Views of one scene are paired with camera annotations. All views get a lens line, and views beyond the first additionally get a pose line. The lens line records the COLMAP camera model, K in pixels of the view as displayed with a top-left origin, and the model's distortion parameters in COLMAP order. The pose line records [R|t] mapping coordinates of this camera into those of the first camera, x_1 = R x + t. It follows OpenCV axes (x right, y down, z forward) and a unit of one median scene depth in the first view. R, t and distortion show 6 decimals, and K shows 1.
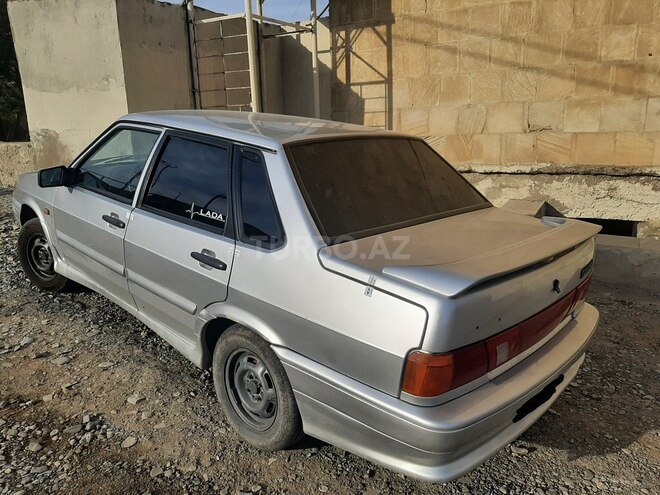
lens RADIAL K [[536.7, 0, 312.1], [0, 536.7, 247.3], [0, 0, 1]] dist [0.040815, -0.112522]
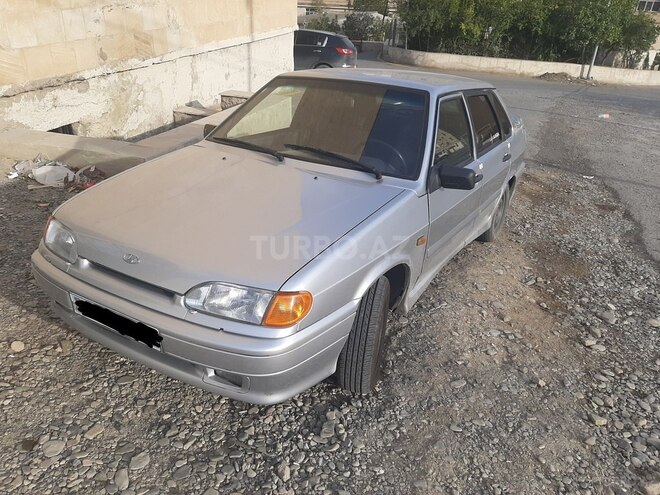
lens RADIAL K [[532.8, 0, 316.1], [0, 532.8, 251.7], [0, 0, 1]] dist [0.050546, -0.128379]
pose [[-0.273036, -0.421008, 0.864988, -0.626813], [0.187766, 0.858536, 0.477137, -0.251871], [-0.943502, 0.292691, -0.155360, 0.740278]]
